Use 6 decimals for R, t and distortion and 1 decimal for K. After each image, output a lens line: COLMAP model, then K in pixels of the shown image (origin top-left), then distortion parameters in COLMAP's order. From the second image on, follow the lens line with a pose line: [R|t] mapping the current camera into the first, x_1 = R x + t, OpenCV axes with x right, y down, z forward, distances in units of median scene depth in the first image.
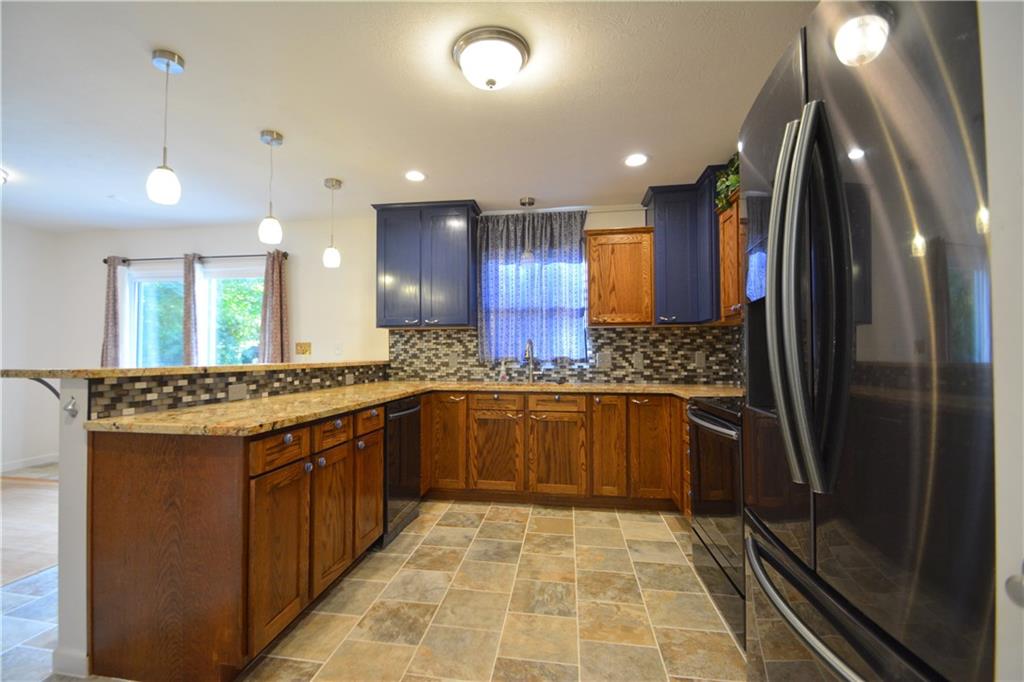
lens RADIAL K [[457.1, 0, 492.1], [0, 457.1, 346.2], [0, 0, 1]] dist [0.016665, -0.016543]
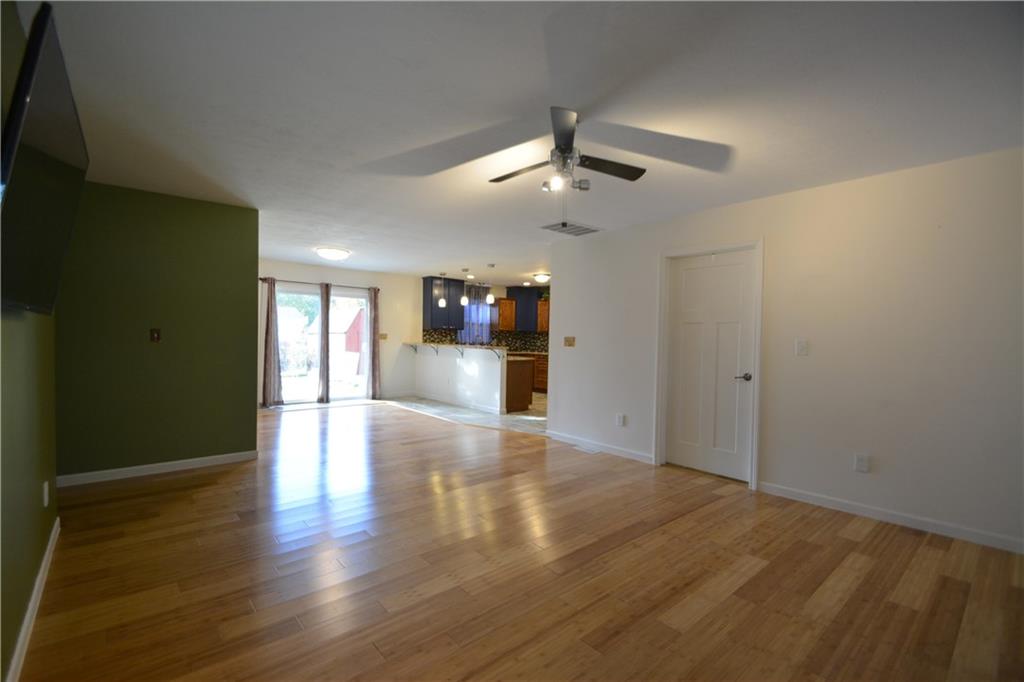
lens RADIAL K [[457.1, 0, 492.1], [0, 457.1, 346.2], [0, 0, 1]] dist [0.016665, -0.016543]
pose [[0.653178, -0.004489, 0.757191, -2.106222], [-0.035059, 0.998731, 0.036164, -0.055910], [-0.756392, -0.050168, 0.652192, -0.891084]]
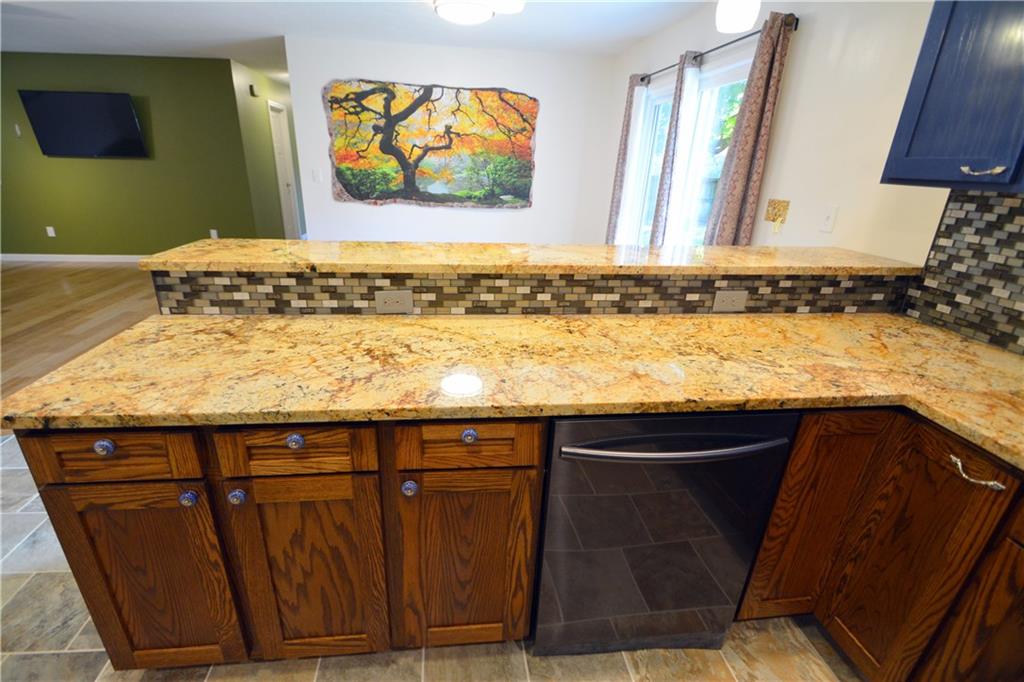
lens RADIAL K [[457.1, 0, 492.1], [0, 457.1, 346.2], [0, 0, 1]] dist [0.016665, -0.016543]
pose [[0.269532, 0.366054, -0.890706, 0.065919], [-0.012315, 0.926171, 0.376902, -0.062906], [0.962913, -0.090619, 0.254141, 0.655490]]
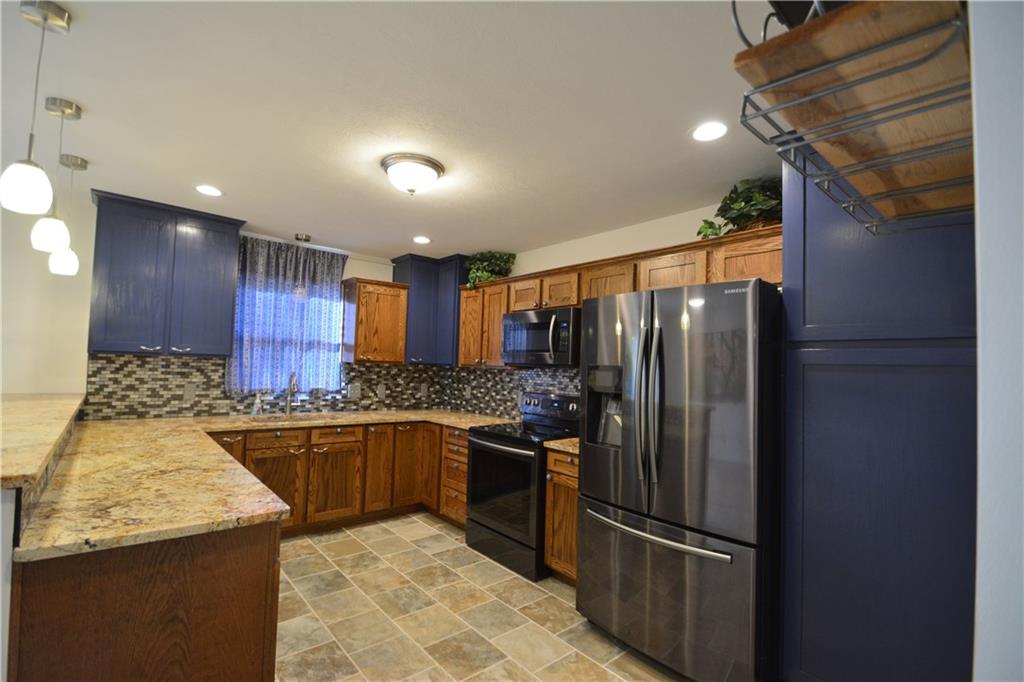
lens RADIAL K [[457.1, 0, 492.1], [0, 457.1, 346.2], [0, 0, 1]] dist [0.016665, -0.016543]
pose [[0.656963, 0.056812, 0.751780, -0.441155], [-0.053822, 0.998147, -0.028396, -0.075254], [-0.752000, -0.021807, 0.658803, 0.006514]]
